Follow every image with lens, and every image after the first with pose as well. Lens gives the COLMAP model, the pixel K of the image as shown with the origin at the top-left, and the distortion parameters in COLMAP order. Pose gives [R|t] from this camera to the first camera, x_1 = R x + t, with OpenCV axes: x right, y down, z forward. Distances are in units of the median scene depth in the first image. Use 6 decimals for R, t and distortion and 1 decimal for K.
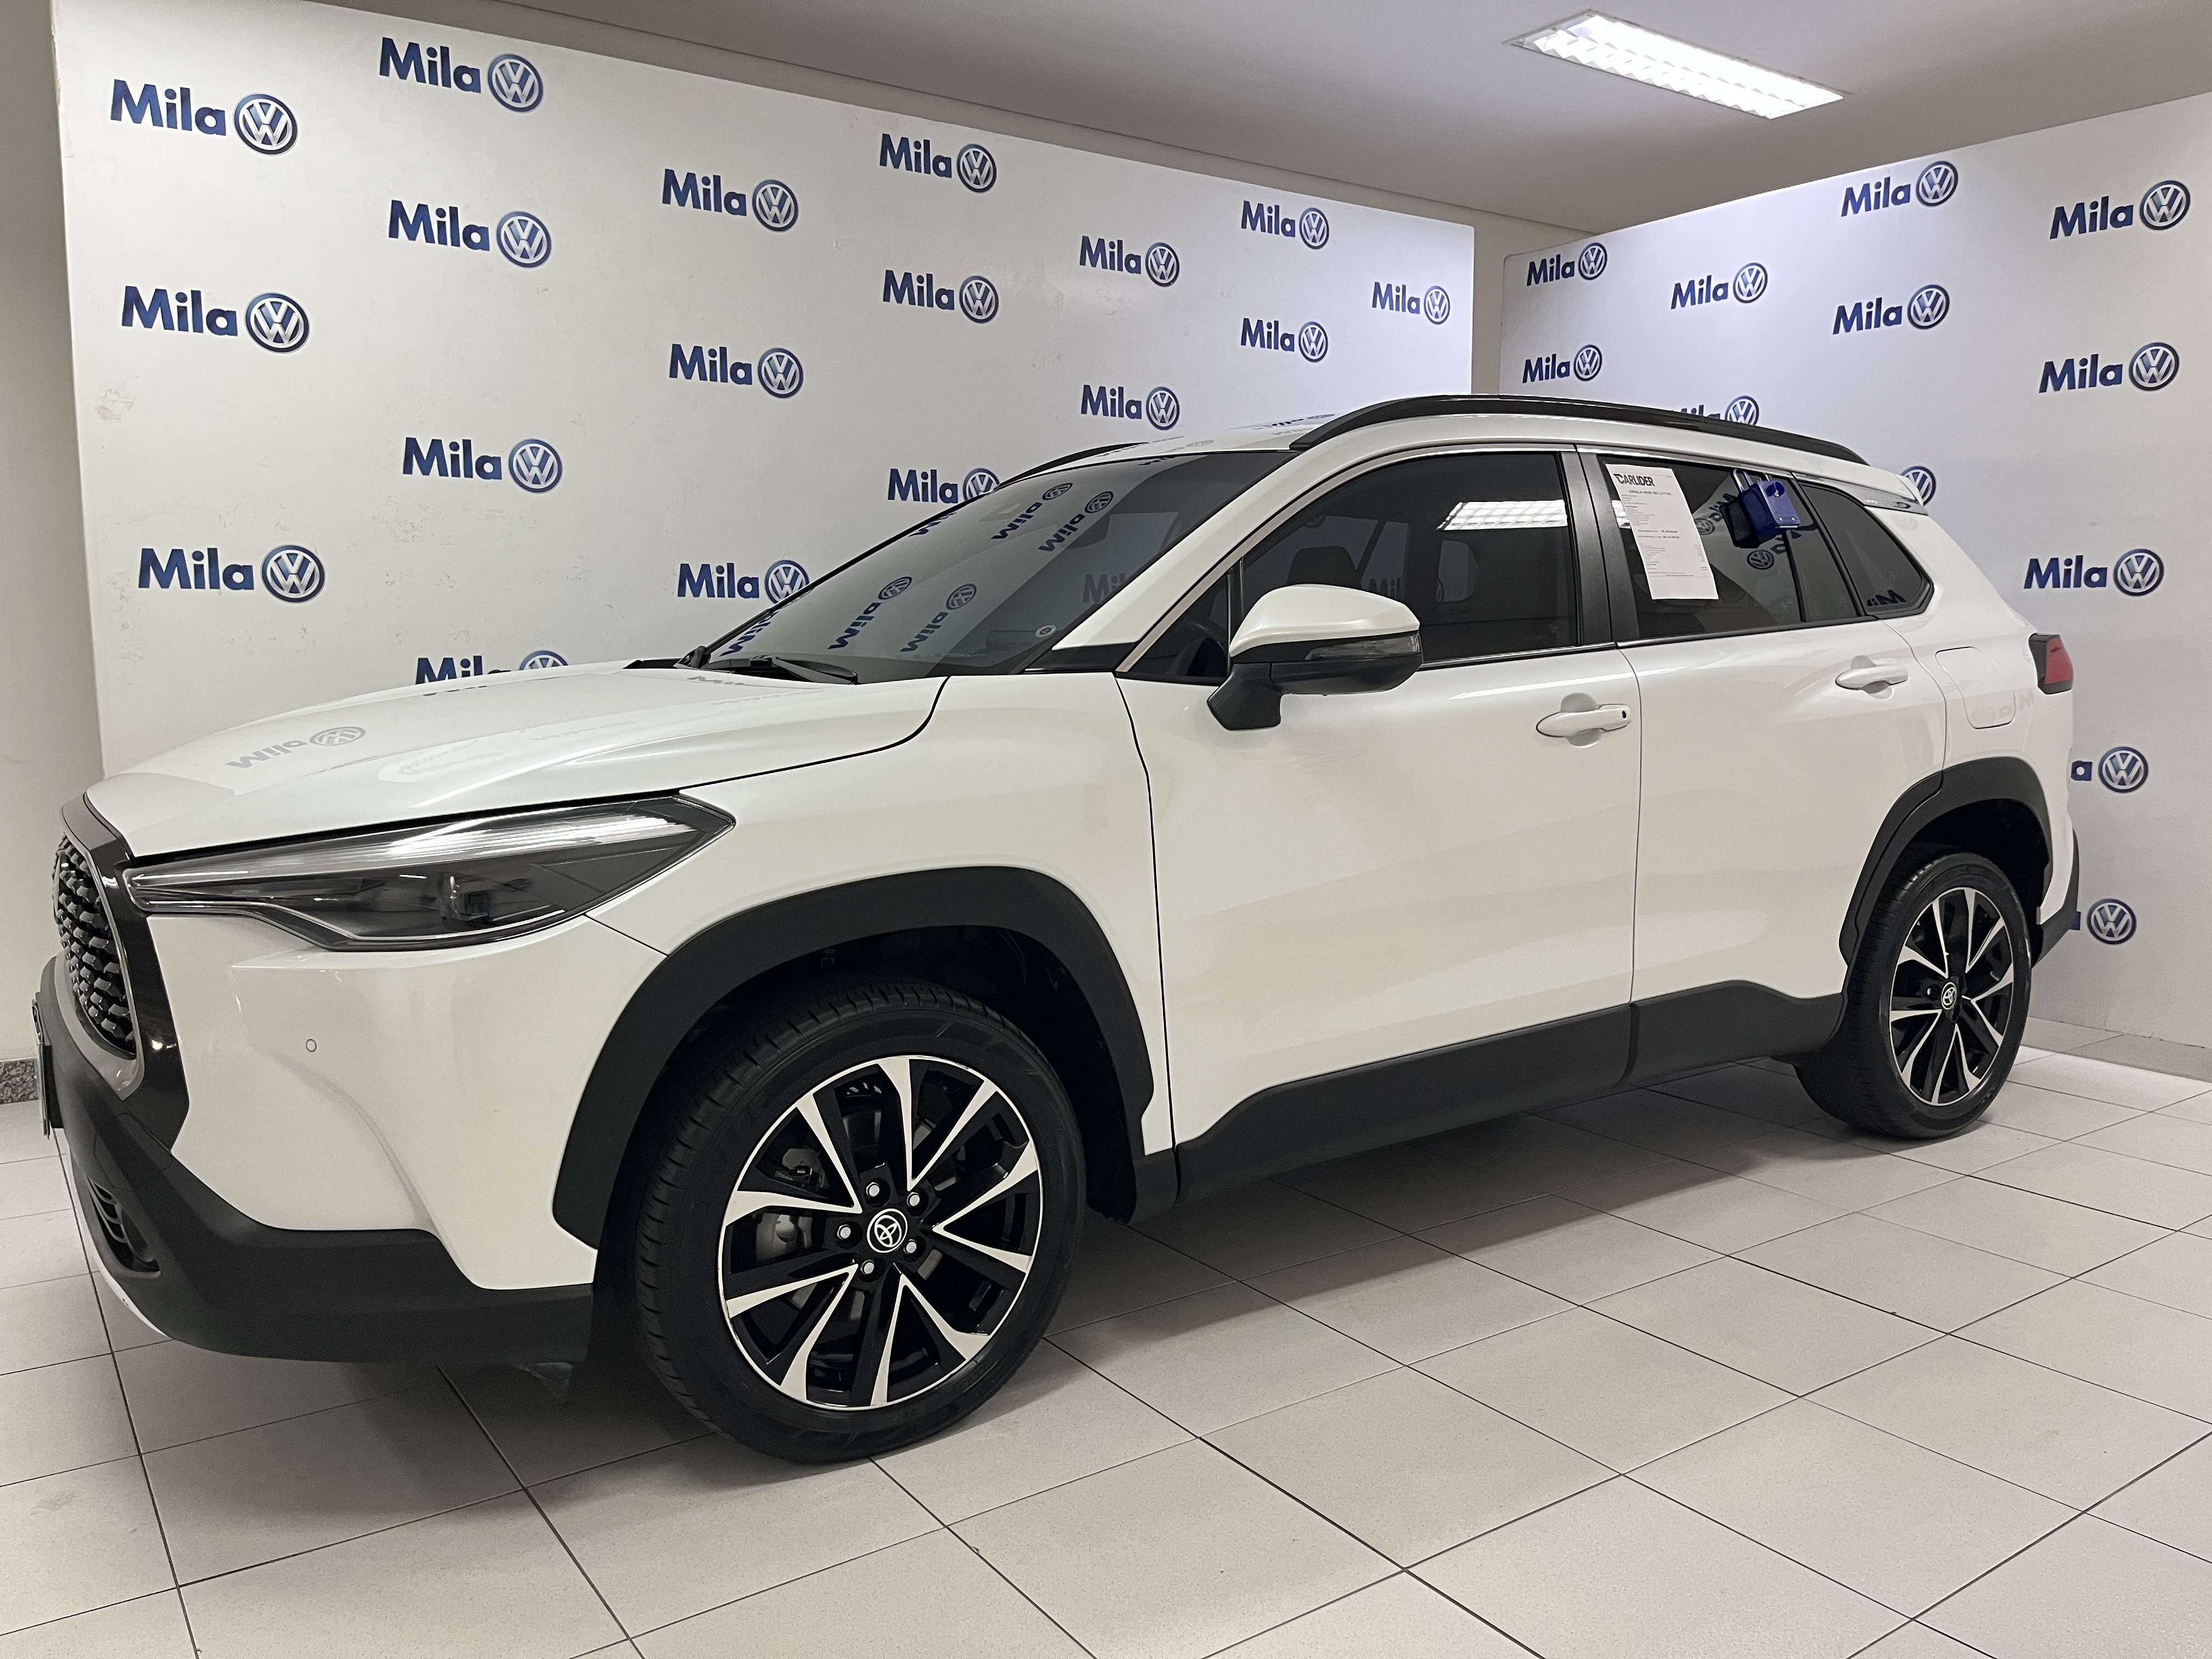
lens RADIAL K [[1667.6, 0, 1119.3], [0, 1667.6, 842.3], [0, 0, 1]] dist [0.055004, -0.071814]
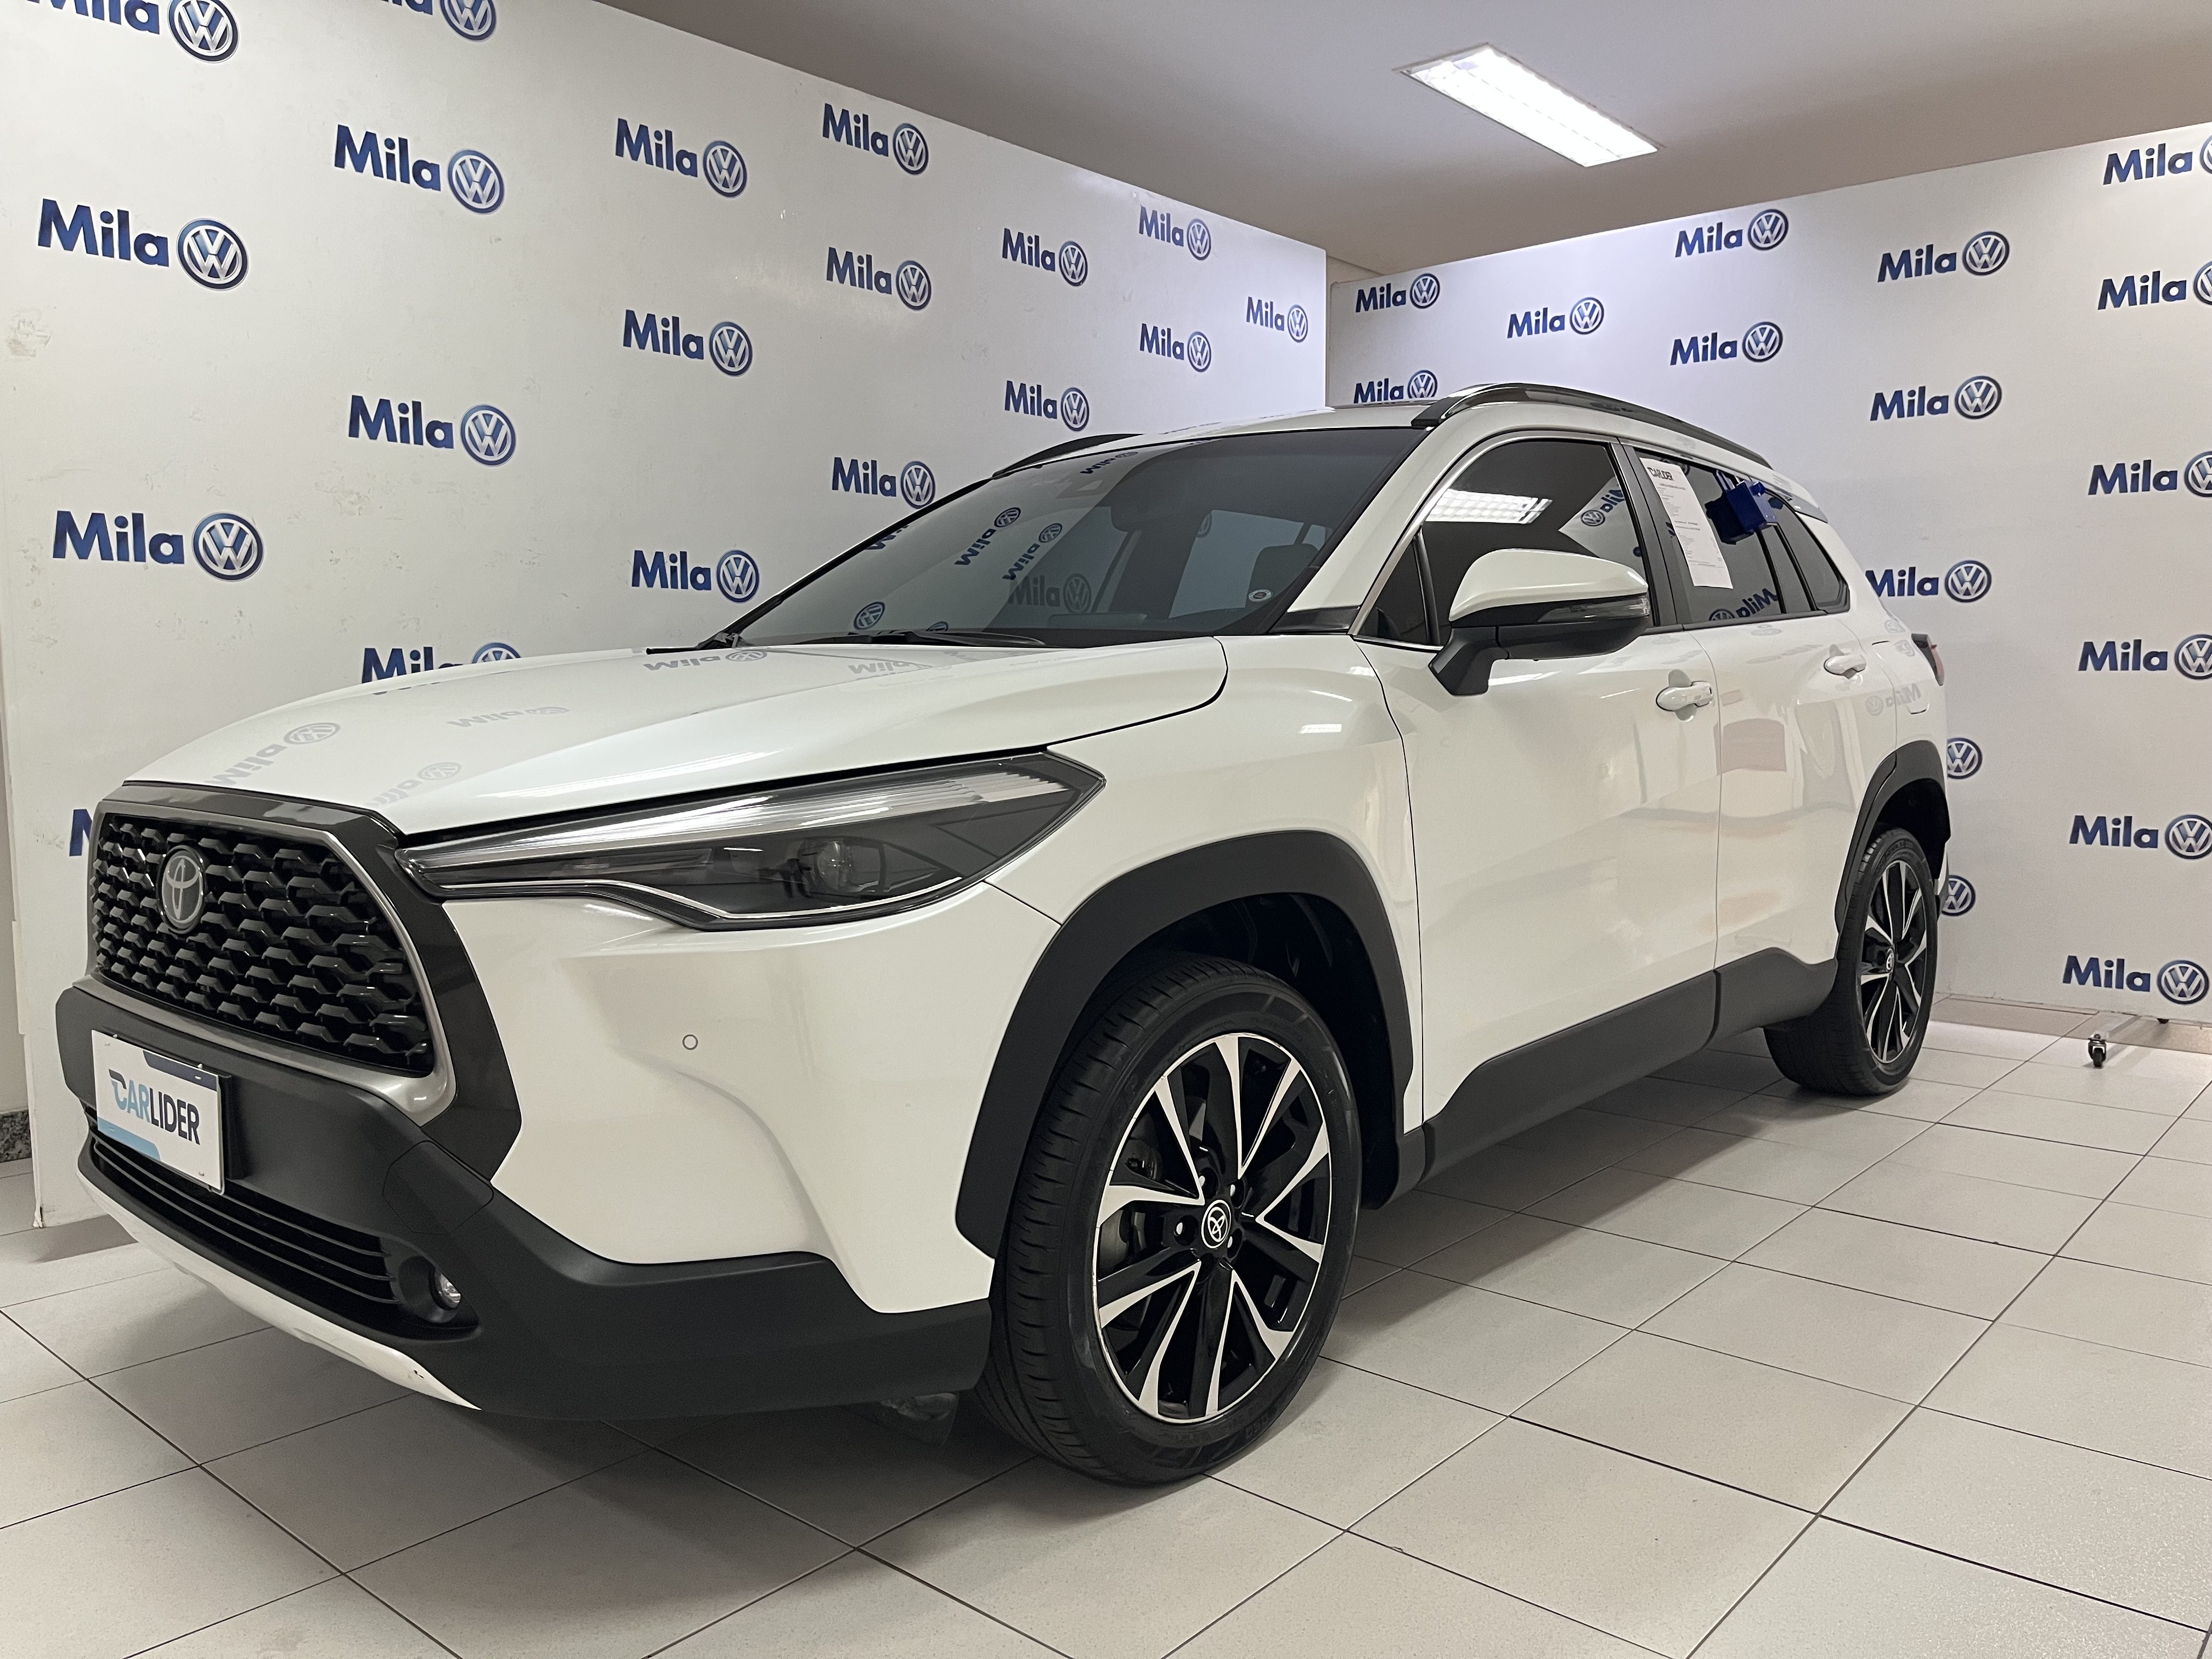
lens RADIAL K [[1667.6, 0, 1114.0], [0, 1667.6, 841.9], [0, 0, 1]] dist [0.055004, -0.071814]
pose [[0.971156, -0.026016, 0.237021, -0.266473], [0.032759, 0.999162, -0.024554, 0.026707], [-0.236184, 0.031610, 0.971194, 0.068381]]
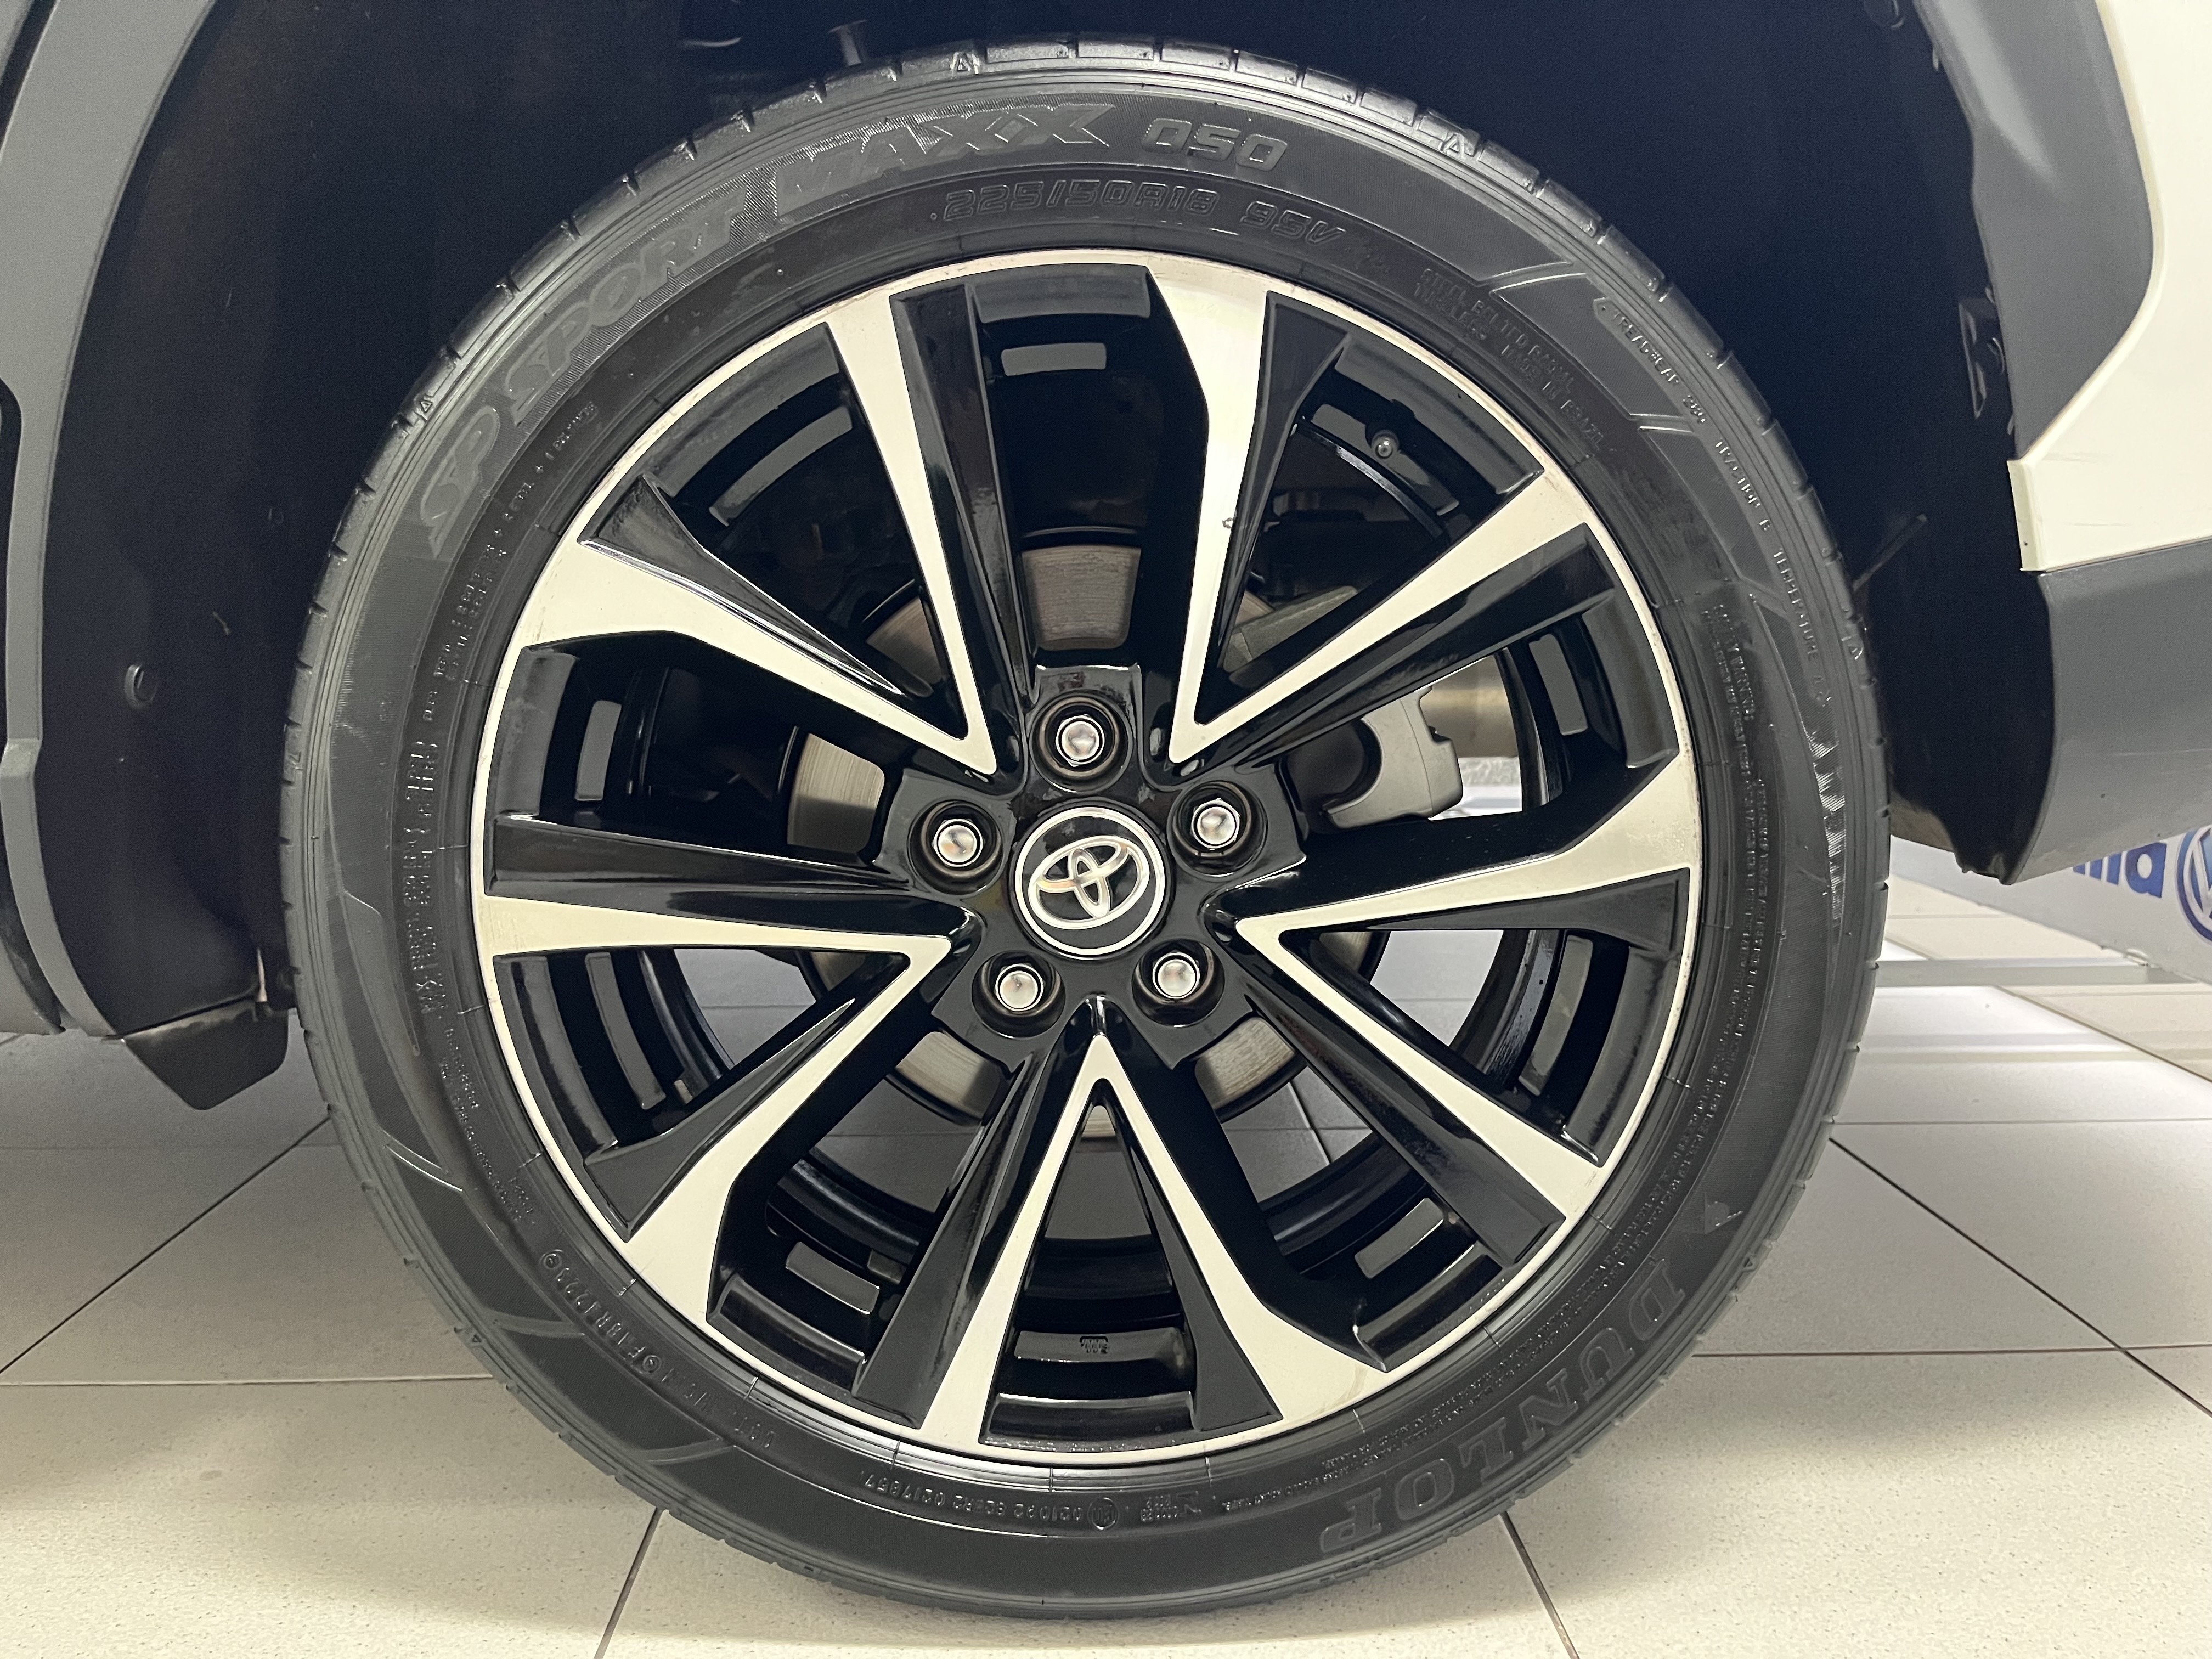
lens RADIAL K [[1667.6, 0, 1106.0], [0, 1667.6, 834.6], [0, 0, 1]] dist [0.055004, -0.071814]
pose [[0.815405, 0.194568, -0.545214, 0.015338], [-0.220416, 0.975233, 0.018380, 0.142204], [0.535287, 0.105187, 0.838095, 0.491101]]
